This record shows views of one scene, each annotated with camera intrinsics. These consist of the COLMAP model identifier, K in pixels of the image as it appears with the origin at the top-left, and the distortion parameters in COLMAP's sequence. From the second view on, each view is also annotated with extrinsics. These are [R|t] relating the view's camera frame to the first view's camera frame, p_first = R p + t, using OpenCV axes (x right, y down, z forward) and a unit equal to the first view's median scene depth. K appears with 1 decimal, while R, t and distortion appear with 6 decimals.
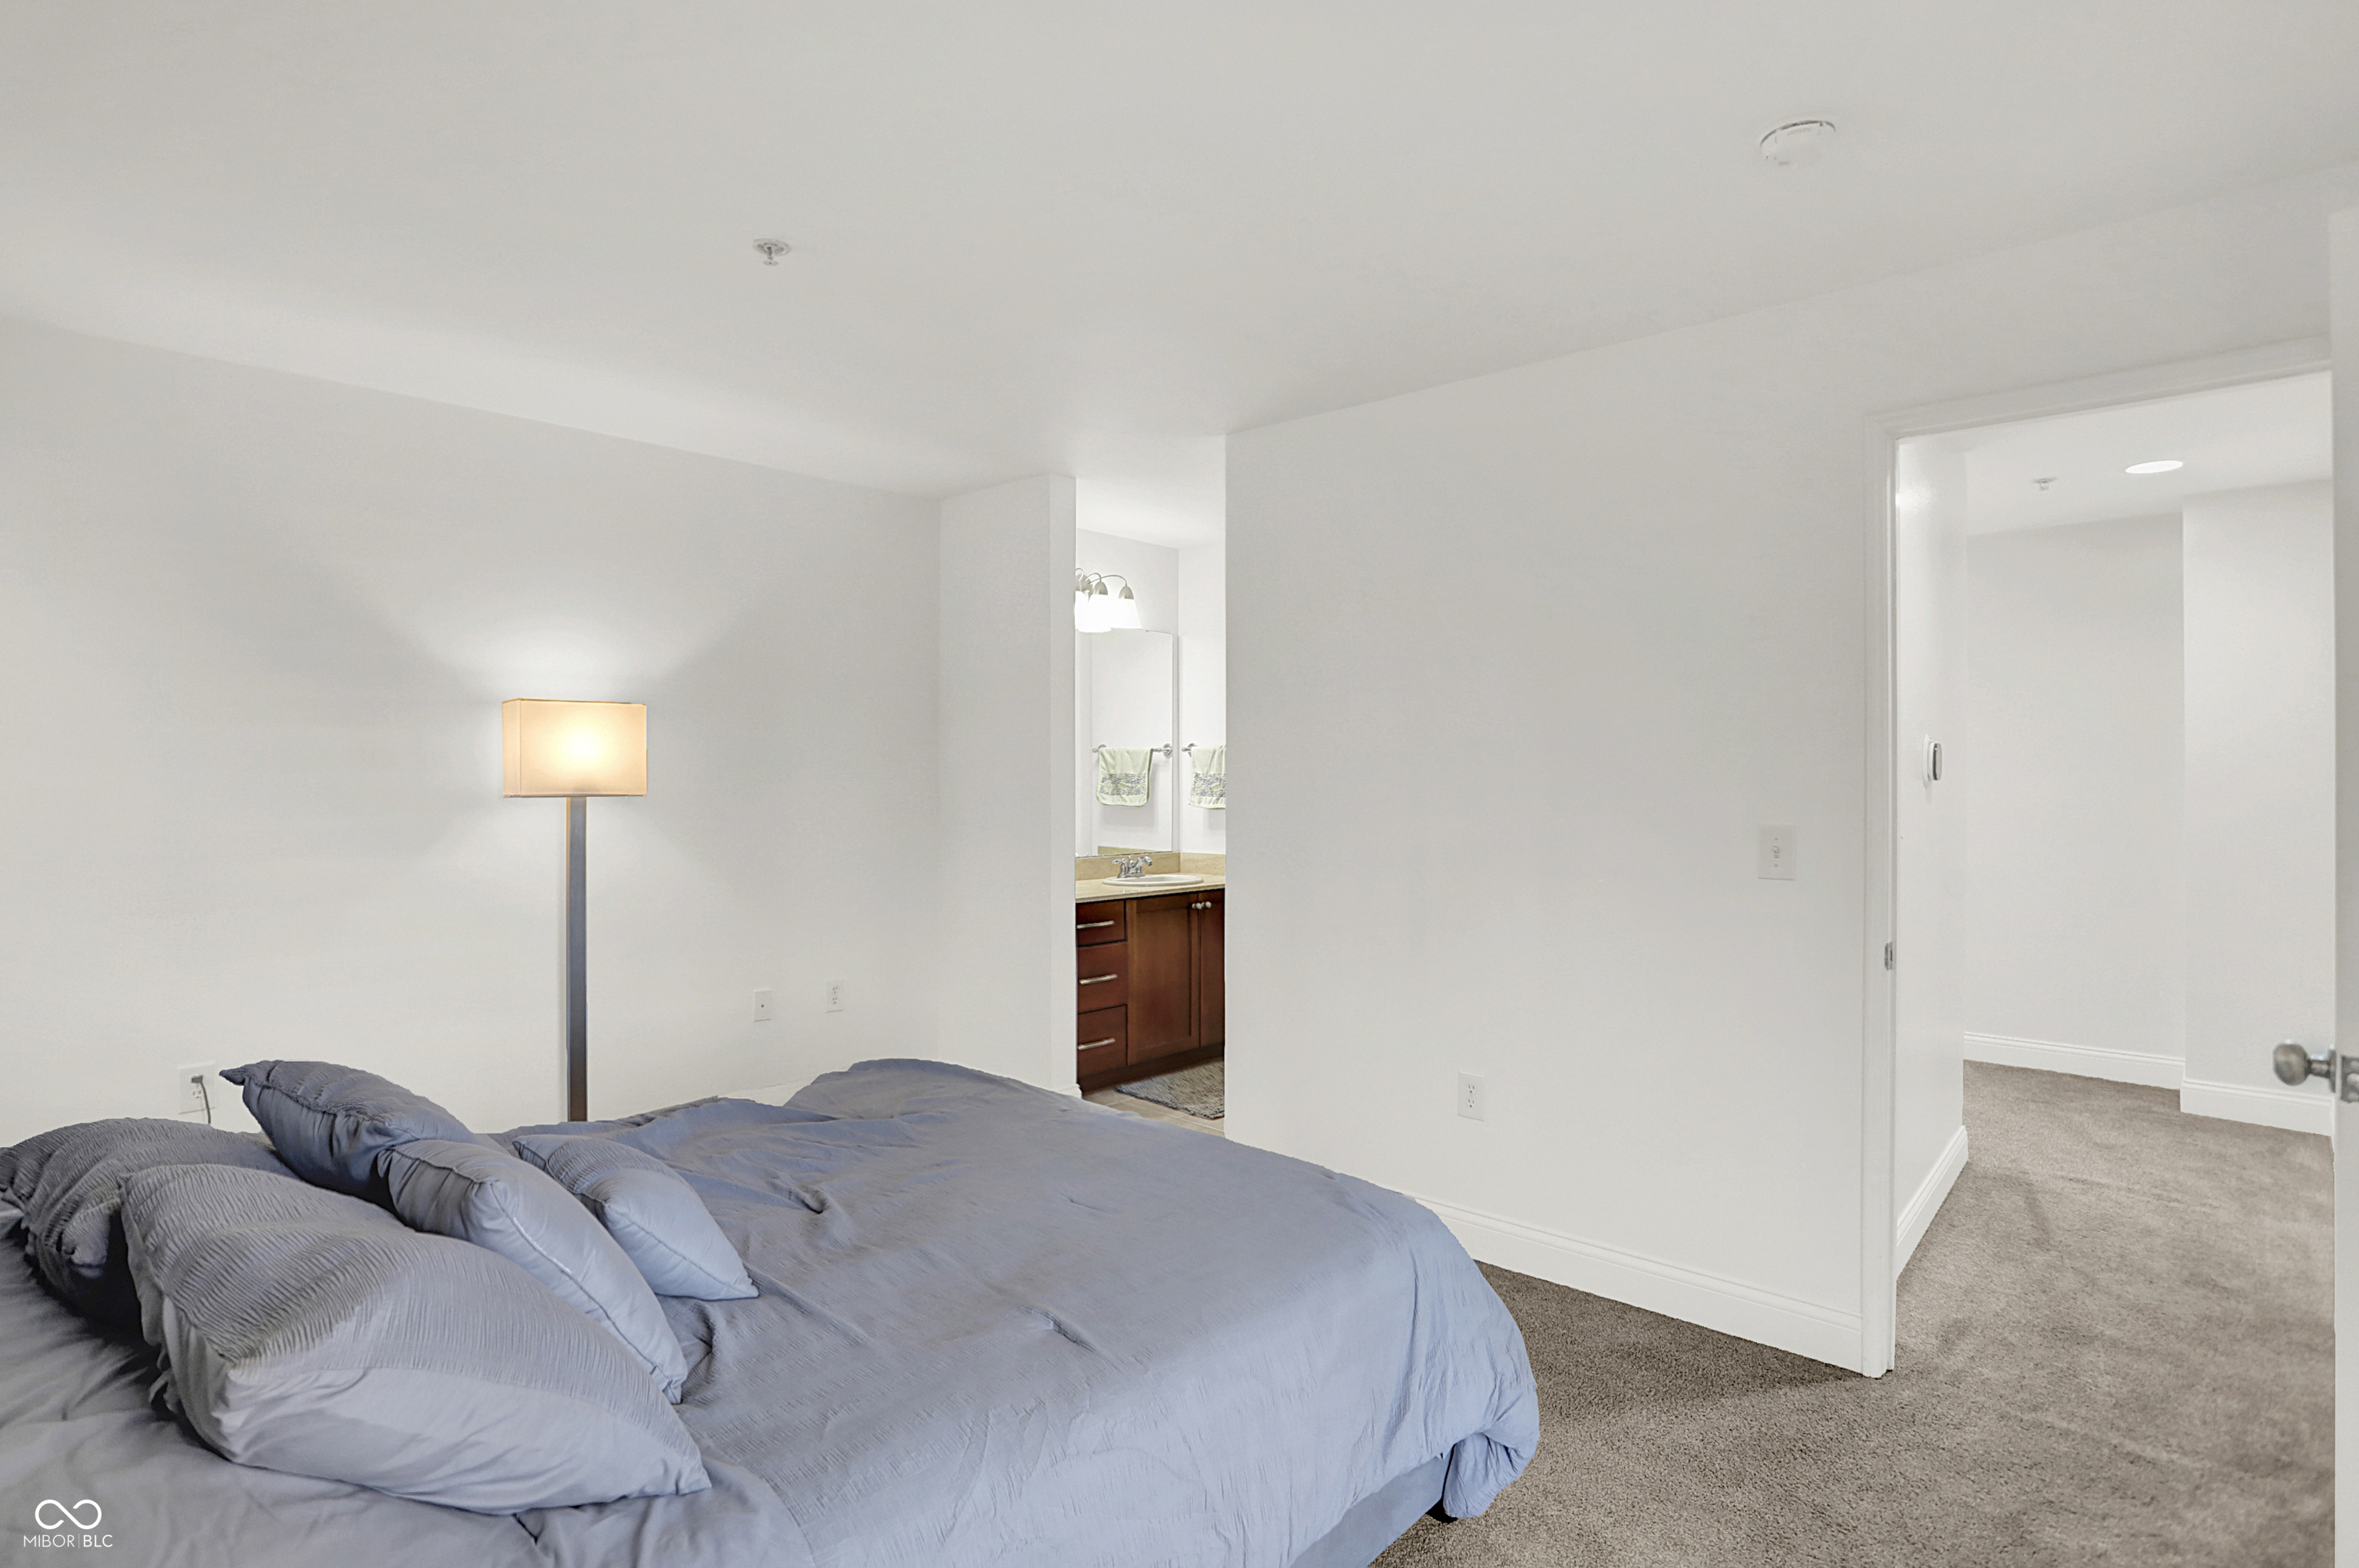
lens RADIAL K [[1171.1, 0, 1180.6], [0, 1171.1, 776.2], [0, 0, 1]] dist [-0.000041, 0.000000]
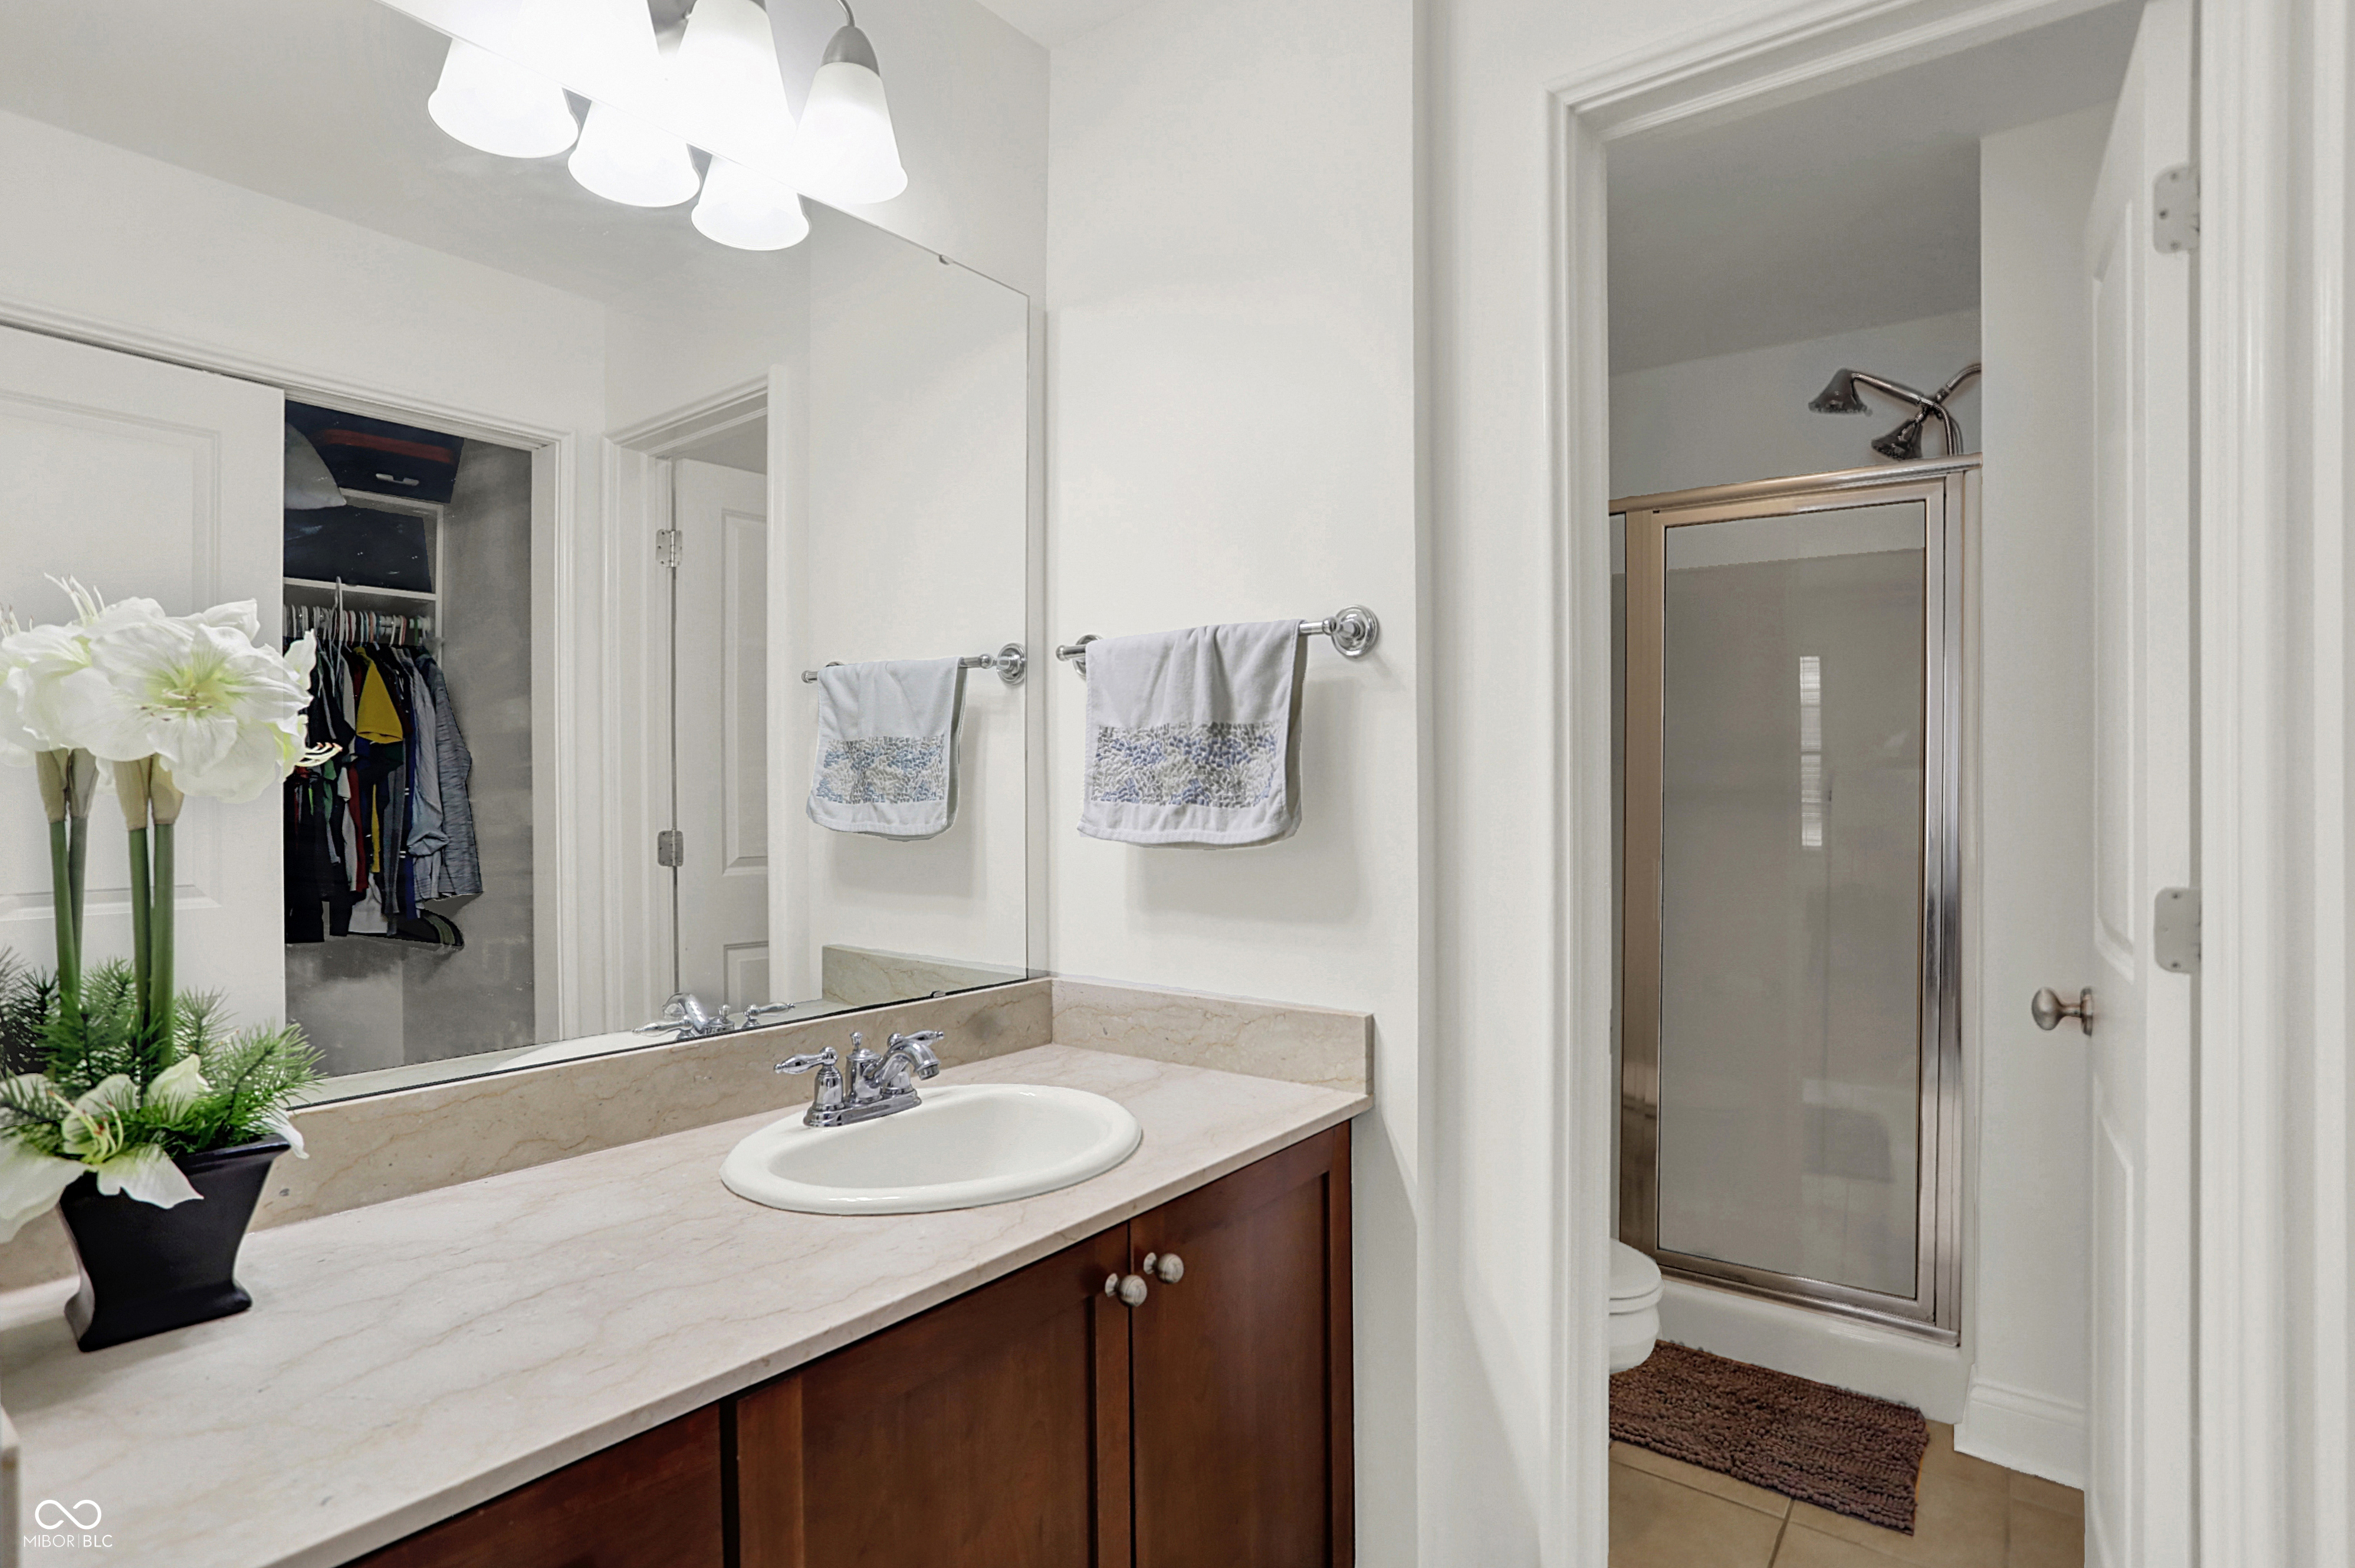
lens RADIAL K [[1218.5, 0, 1176.6], [0, 1218.5, 786.4], [0, 0, 1]] dist [-0.041383, 0.013618]
pose [[0.995282, -0.006526, 0.096809, 0.001593], [0.006680, 0.999977, -0.001267, 0.012832], [-0.096799, 0.001908, 0.995302, 0.657054]]
